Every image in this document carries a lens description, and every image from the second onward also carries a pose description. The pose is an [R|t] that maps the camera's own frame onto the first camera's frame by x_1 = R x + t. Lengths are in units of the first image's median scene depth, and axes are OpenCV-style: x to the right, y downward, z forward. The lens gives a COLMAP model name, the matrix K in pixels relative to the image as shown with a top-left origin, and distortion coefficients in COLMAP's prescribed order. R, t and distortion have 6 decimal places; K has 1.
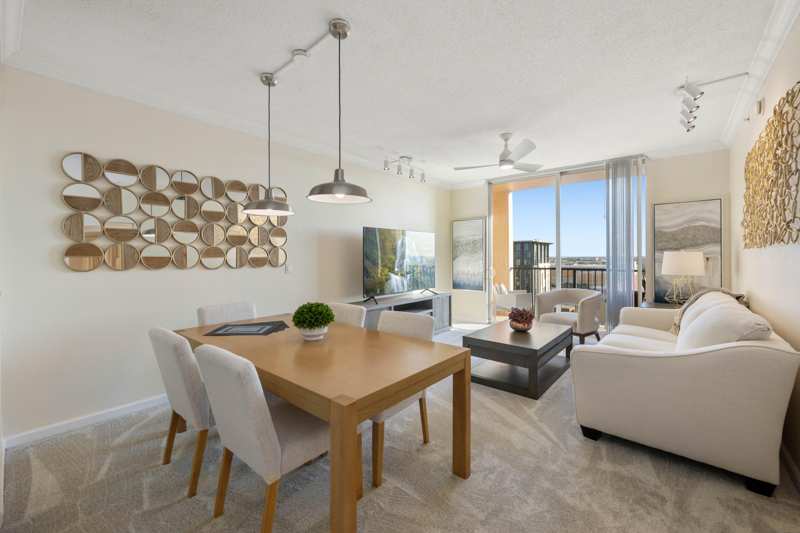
lens RADIAL K [[323.0, 0, 404.7], [0, 323.0, 254.7], [0, 0, 1]] dist [-0.000437, 0.000503]
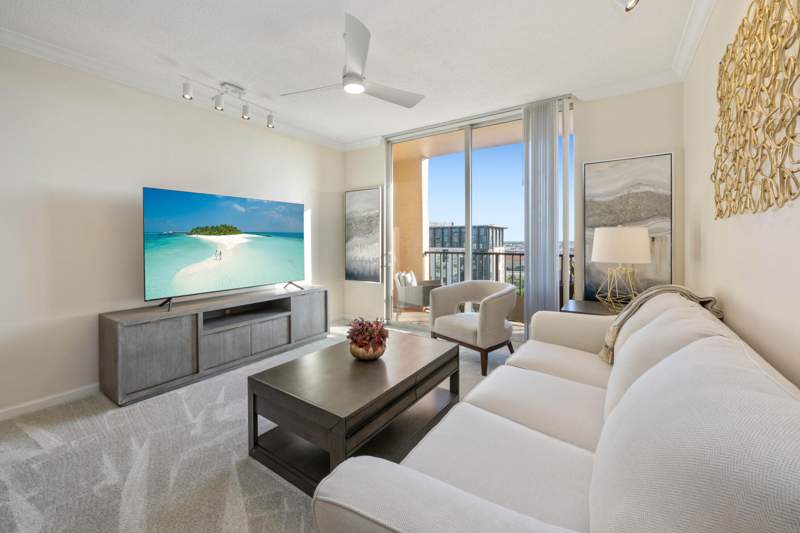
lens RADIAL K [[323.0, 0, 395.1], [0, 323.0, 241.0], [0, 0, 1]] dist [-0.000437, 0.000503]
pose [[0.995562, 0.000704, 0.094102, 0.284695], [-0.001266, 0.999982, 0.005912, 0.012373], [-0.094096, -0.006005, 0.995545, 0.321818]]
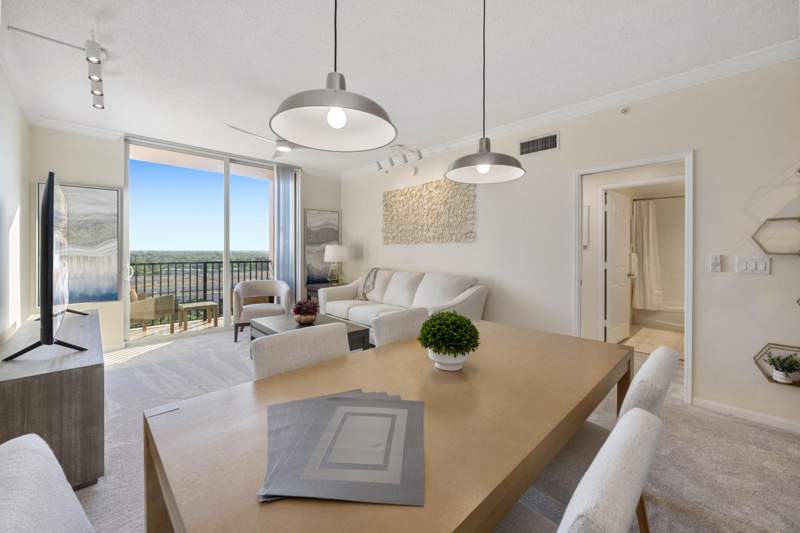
lens RADIAL K [[323.0, 0, 394.5], [0, 323.0, 250.1], [0, 0, 1]] dist [-0.000437, 0.000503]
pose [[0.111388, 0.001329, 0.993776, -0.471822], [-0.007530, 0.999972, -0.000493, 0.007925], [-0.993748, -0.007428, 0.111395, 0.506776]]
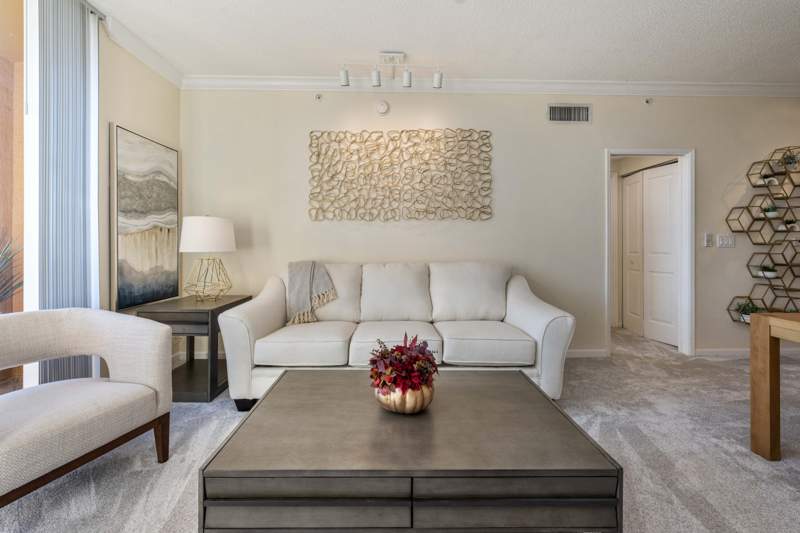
lens RADIAL K [[323.0, 0, 395.6], [0, 323.0, 245.1], [0, 0, 1]] dist [-0.000437, 0.000503]
pose [[-0.662351, 0.001743, 0.749192, 0.073760], [-0.002740, 0.999985, -0.004748, 0.042726], [-0.749189, -0.005198, -0.662336, 1.008413]]
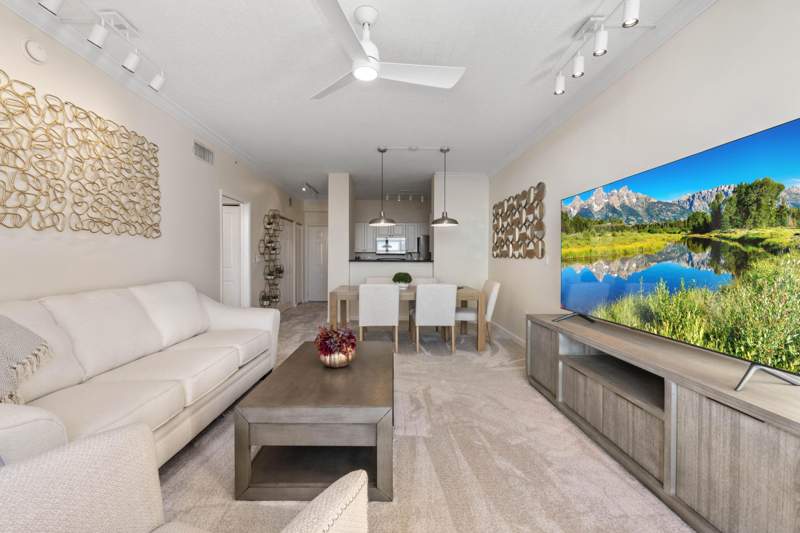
lens RADIAL K [[323.0, 0, 398.6], [0, 323.0, 262.6], [0, 0, 1]] dist [-0.000437, 0.000503]
pose [[-0.742191, 0.007809, -0.670143, 0.548502], [0.001585, 0.999950, 0.009897, 0.029100], [0.670187, 0.006283, -0.742166, 1.232956]]
